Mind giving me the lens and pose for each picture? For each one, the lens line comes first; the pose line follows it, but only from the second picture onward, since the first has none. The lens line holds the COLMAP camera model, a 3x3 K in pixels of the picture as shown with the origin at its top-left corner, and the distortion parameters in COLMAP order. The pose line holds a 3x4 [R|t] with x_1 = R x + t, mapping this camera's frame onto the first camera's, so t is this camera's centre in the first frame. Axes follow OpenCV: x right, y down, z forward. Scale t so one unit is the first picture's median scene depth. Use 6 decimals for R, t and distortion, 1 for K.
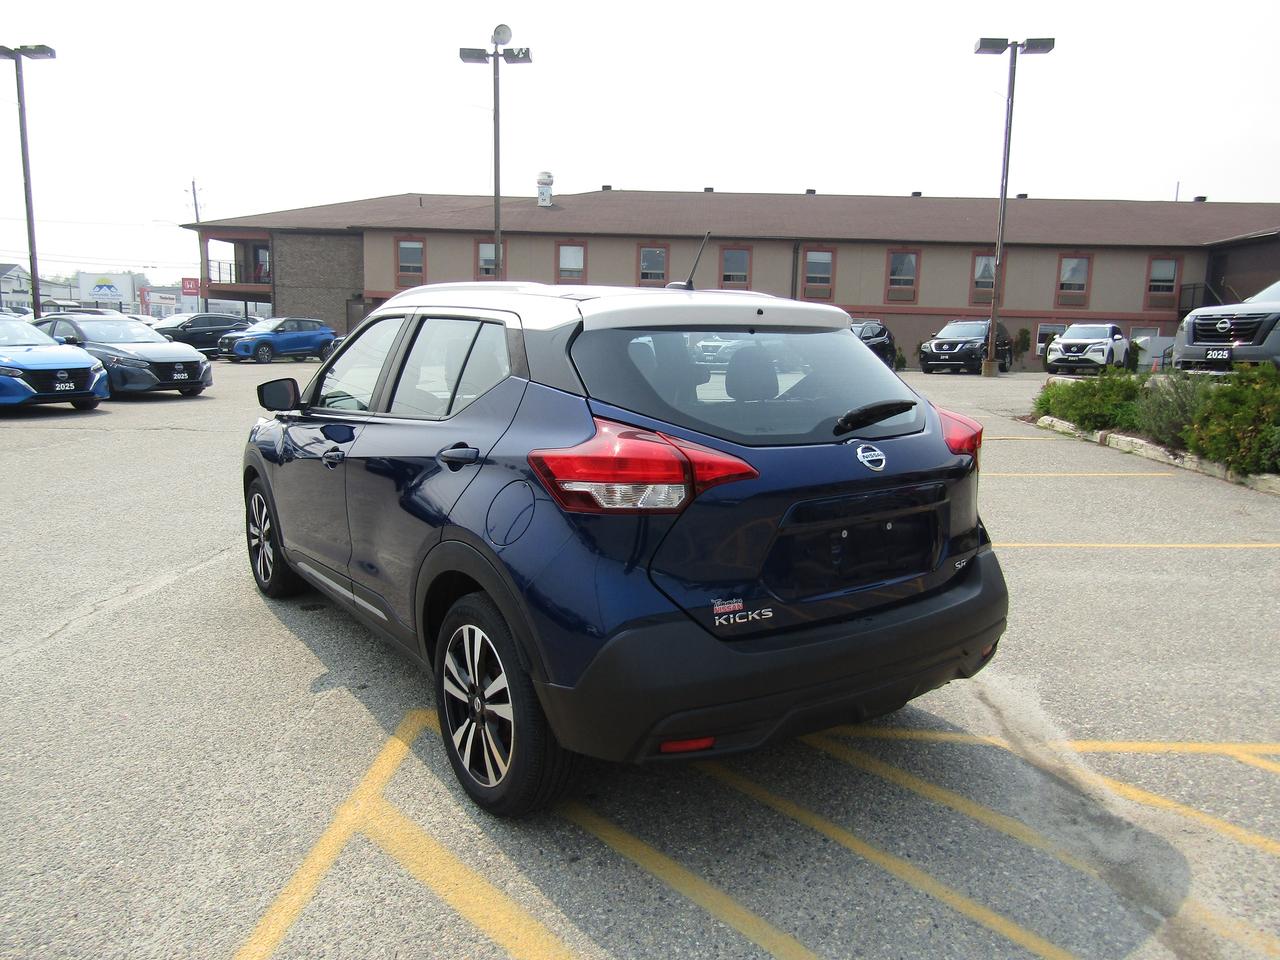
lens RADIAL K [[901.1, 0, 633.9], [0, 901.1, 484.8], [0, 0, 1]] dist [-0.001548, -0.004612]
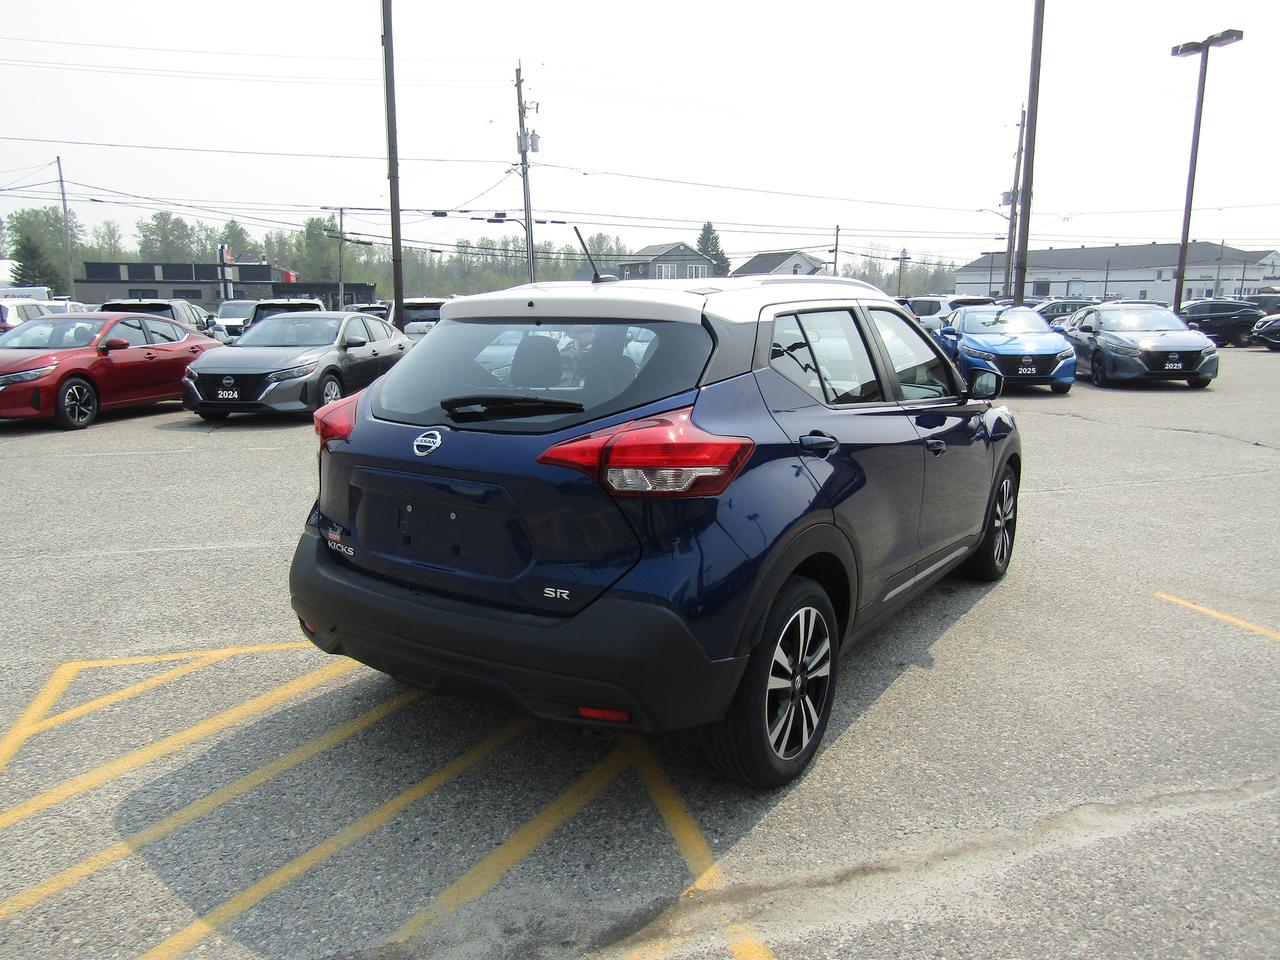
lens RADIAL K [[901.1, 0, 630.0], [0, 901.1, 486.6], [0, 0, 1]] dist [-0.001548, -0.004612]
pose [[0.352008, 0.163972, -0.921523, 0.192975], [-0.149516, 0.981744, 0.117574, -0.020402], [0.923978, 0.096395, 0.370098, 0.121876]]
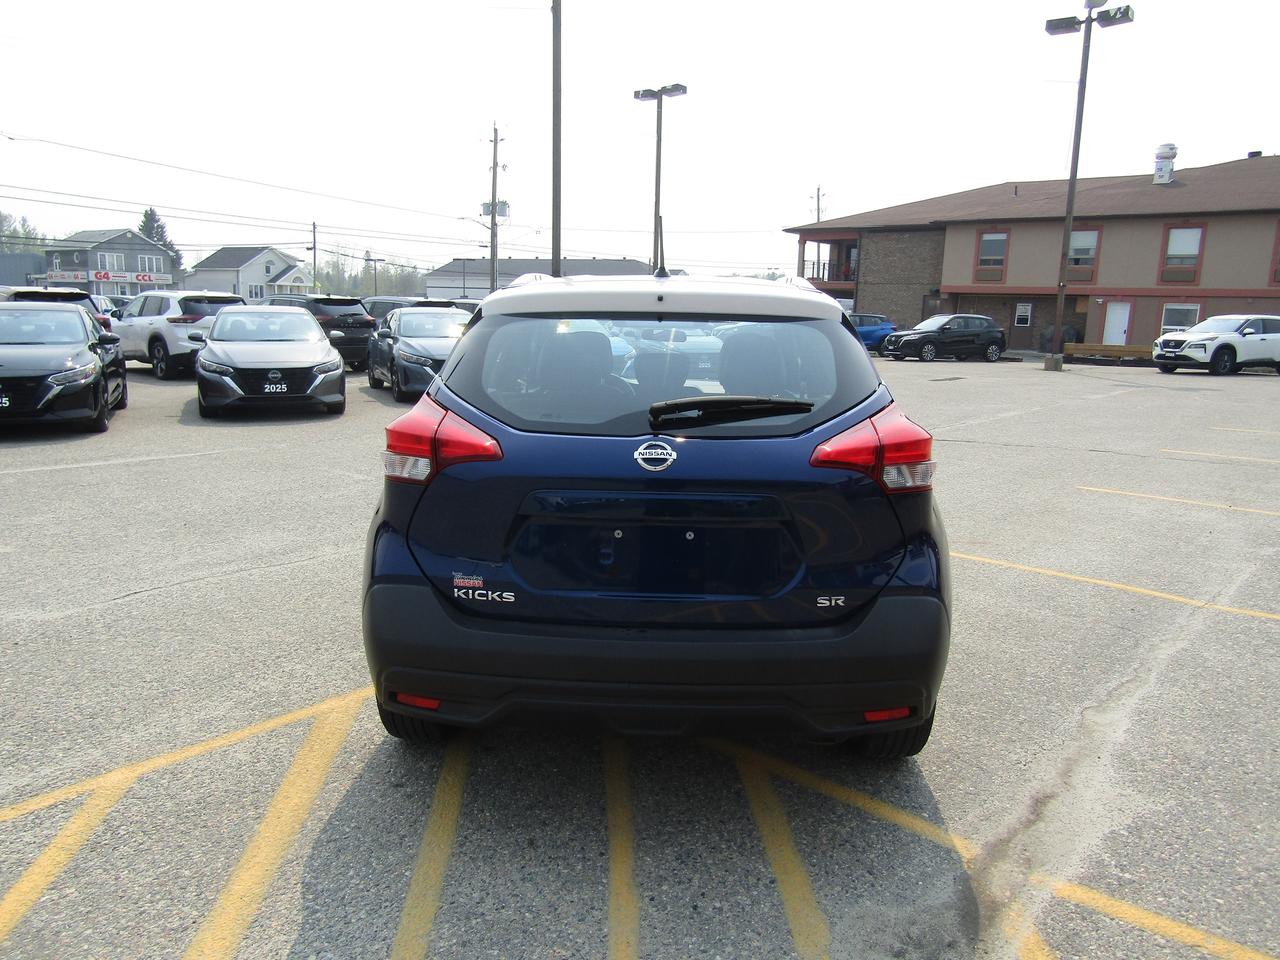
lens RADIAL K [[901.1, 0, 635.5], [0, 901.1, 486.1], [0, 0, 1]] dist [-0.001548, -0.004612]
pose [[0.798863, 0.111855, -0.591022, 0.115341], [-0.108476, 0.993238, 0.041355, -0.005128], [0.591652, 0.031075, 0.805595, 0.037025]]
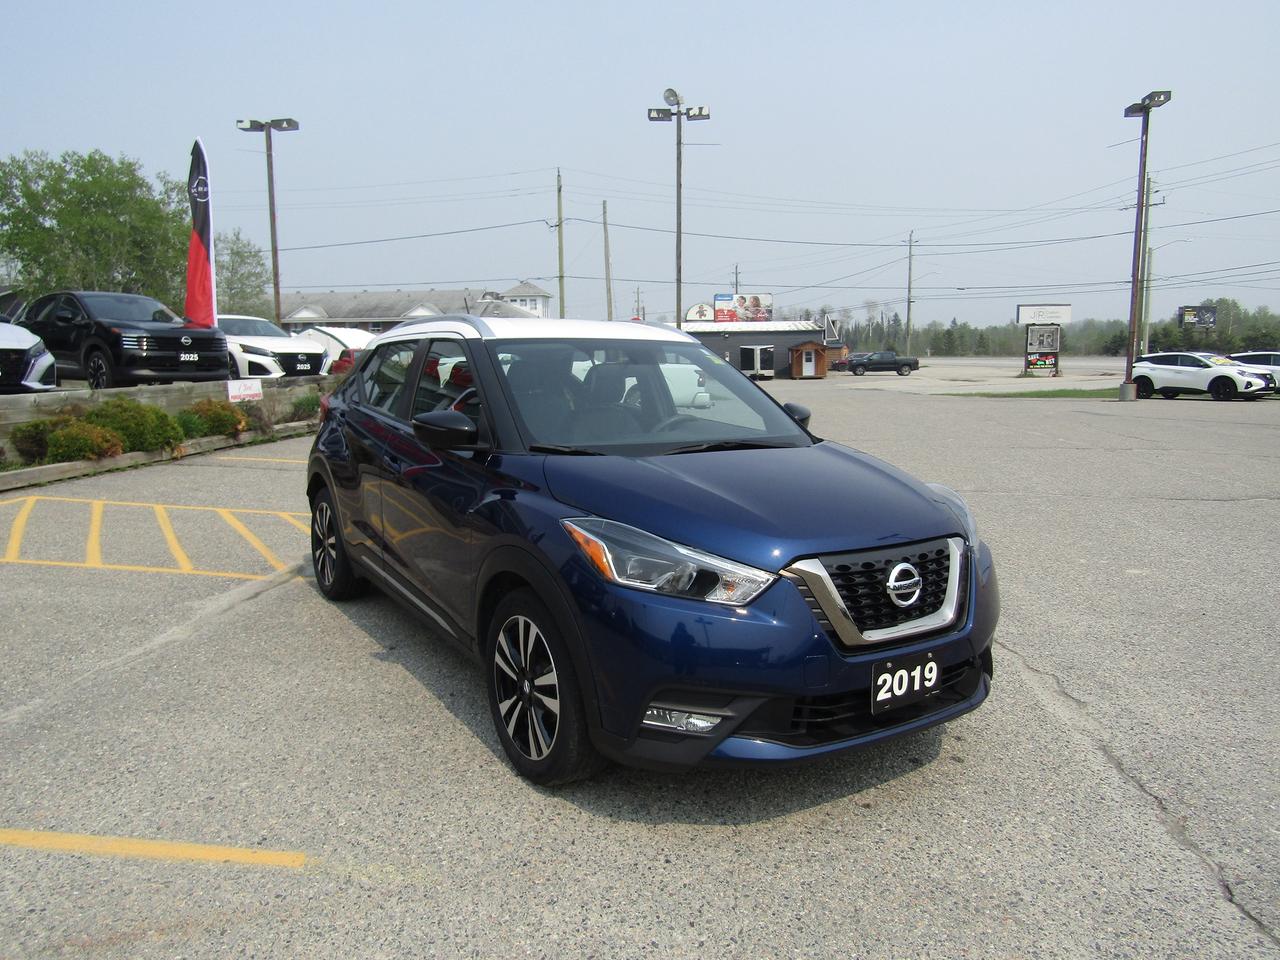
lens RADIAL K [[901.1, 0, 631.1], [0, 901.1, 474.5], [0, 0, 1]] dist [-0.001548, -0.004612]
pose [[-0.998604, -0.025453, 0.046286, -0.061726], [-0.010811, 0.956188, 0.292552, -0.084767], [-0.051705, 0.291644, -0.955129, 0.500486]]
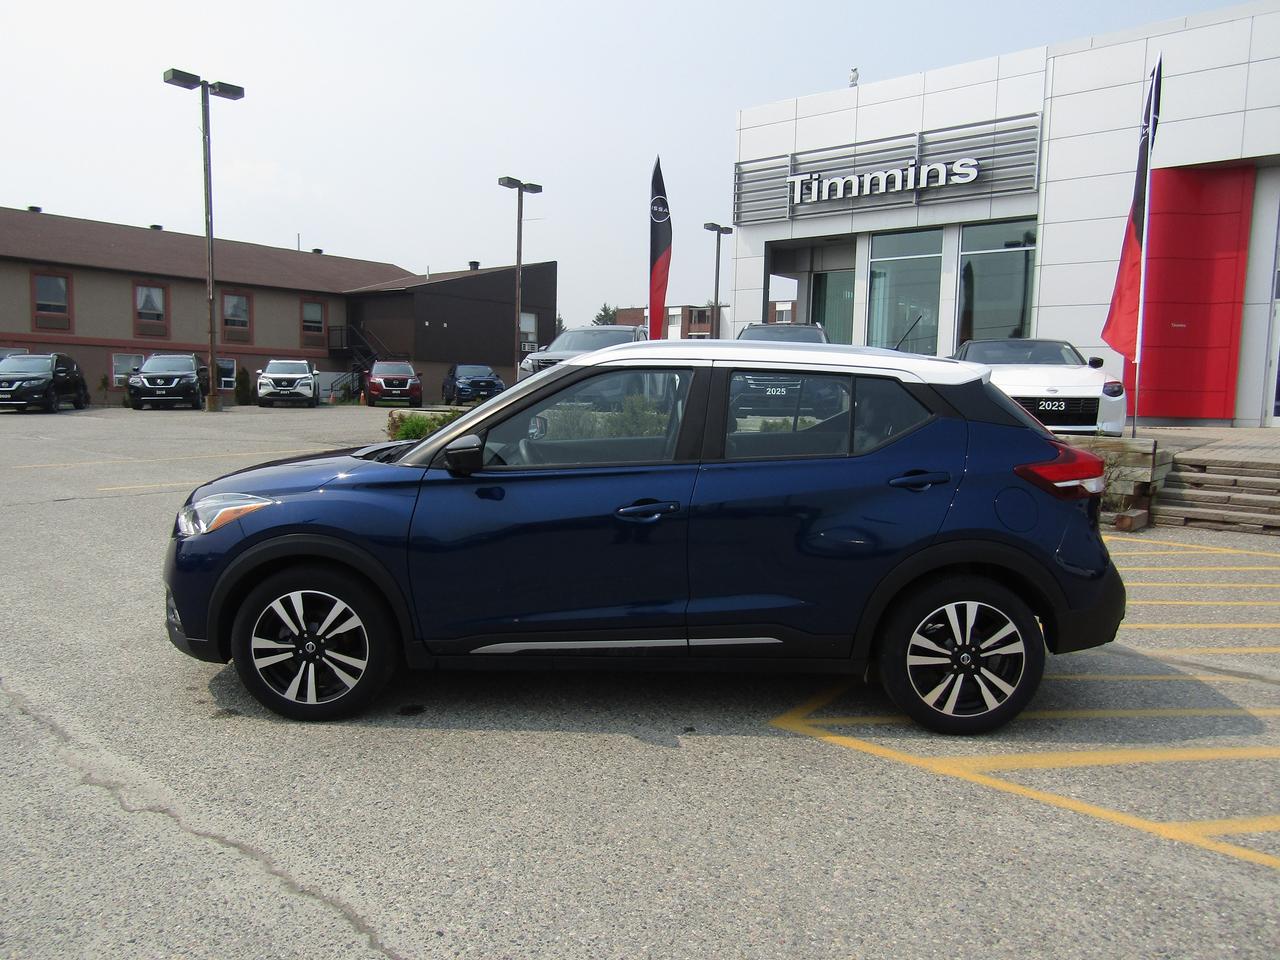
lens RADIAL K [[901.1, 0, 638.8], [0, 901.1, 475.4], [0, 0, 1]] dist [-0.001548, -0.004612]
pose [[0.580643, -0.084721, 0.809738, -0.243764], [0.121594, 0.992440, 0.016645, -0.018107], [-0.805027, 0.088795, 0.586555, 0.090883]]
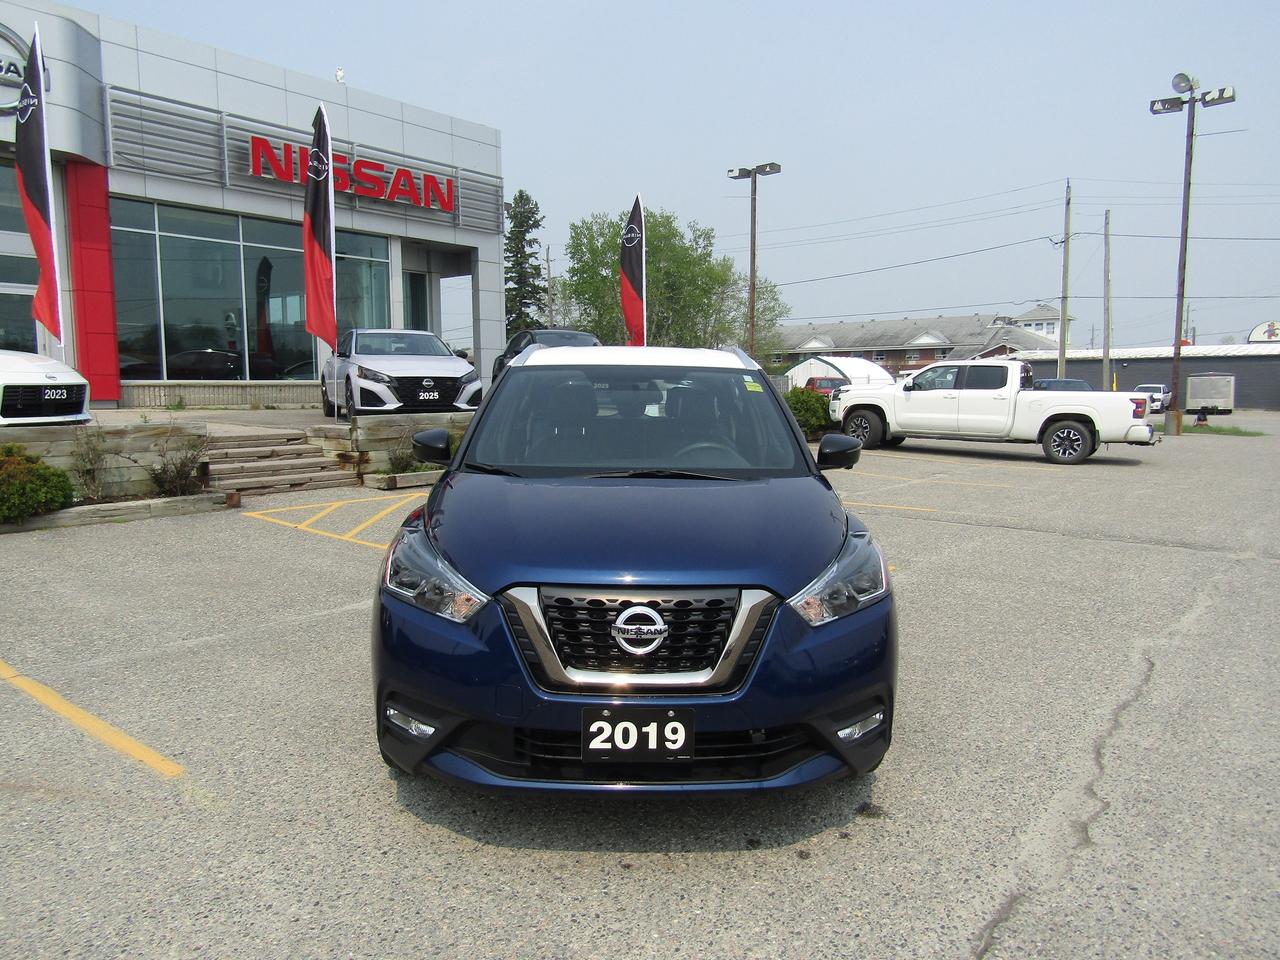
lens RADIAL K [[901.1, 0, 633.3], [0, 901.1, 476.1], [0, 0, 1]] dist [-0.001548, -0.004612]
pose [[-0.825274, -0.078294, 0.559279, -0.183336], [0.075366, 0.966215, 0.246471, -0.080062], [-0.559681, 0.245556, -0.791492, 0.460970]]
